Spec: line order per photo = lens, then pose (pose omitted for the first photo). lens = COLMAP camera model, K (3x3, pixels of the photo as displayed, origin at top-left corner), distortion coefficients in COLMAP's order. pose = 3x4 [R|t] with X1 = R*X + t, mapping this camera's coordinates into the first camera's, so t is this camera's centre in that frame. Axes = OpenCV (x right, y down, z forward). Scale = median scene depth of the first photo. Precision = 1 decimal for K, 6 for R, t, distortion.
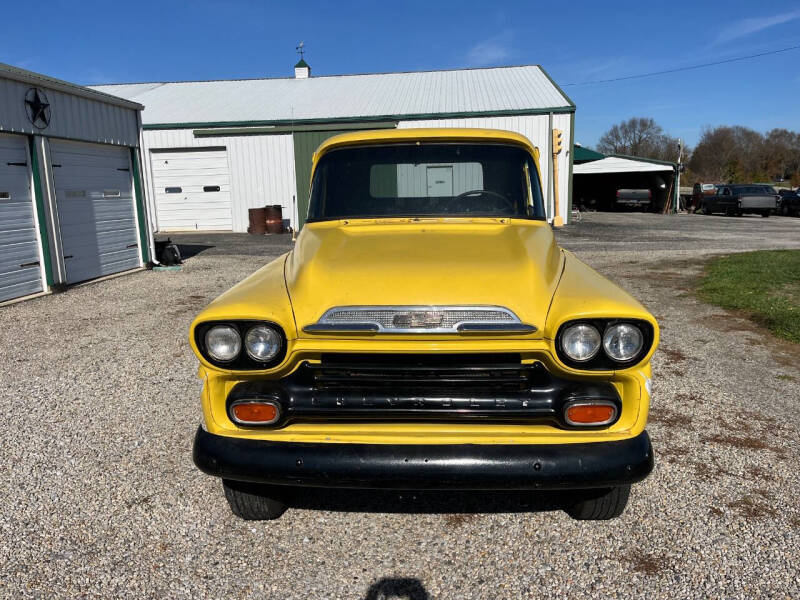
lens RADIAL K [[609.0, 0, 405.4], [0, 609.0, 299.8], [0, 0, 1]] dist [0.082020, -0.111087]
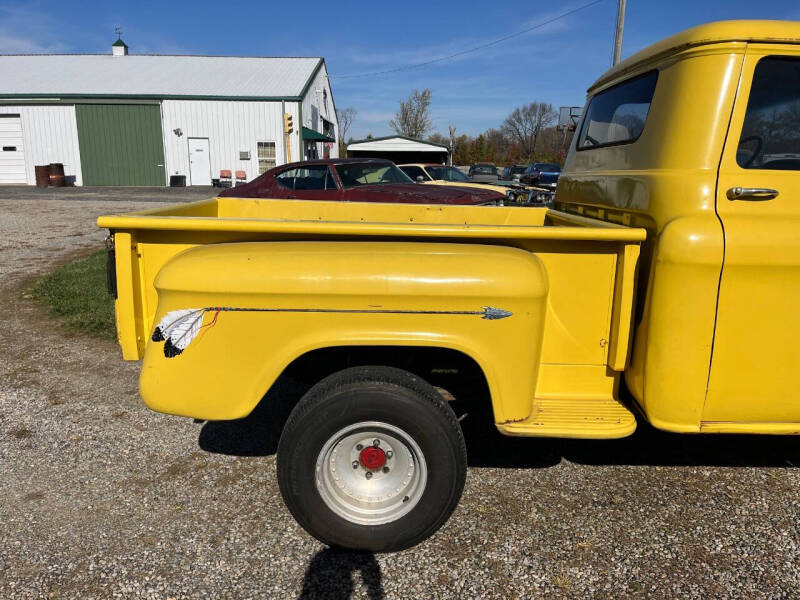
lens RADIAL K [[609.0, 0, 404.2], [0, 609.0, 294.5], [0, 0, 1]] dist [0.082020, -0.111087]
pose [[0.993226, 0.012450, 0.115528, 0.320209], [-0.016133, 0.999389, 0.031000, 0.054881], [-0.115072, -0.032654, 0.992820, -0.300660]]
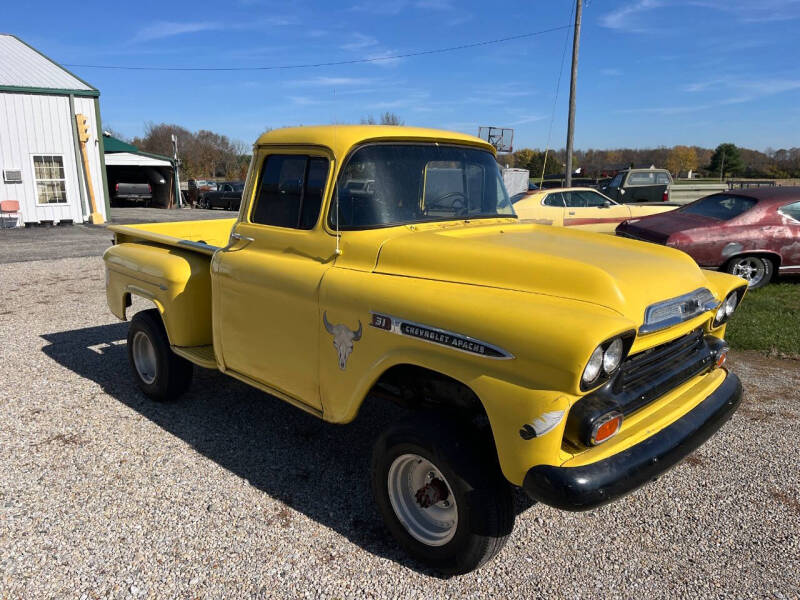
lens RADIAL K [[609.0, 0, 400.9], [0, 609.0, 304.9], [0, 0, 1]] dist [0.082020, -0.111087]
pose [[0.674454, -0.127613, 0.727205, -0.116700], [0.115056, 0.991083, 0.067210, -0.011260], [-0.729297, 0.038339, 0.683122, 0.059758]]
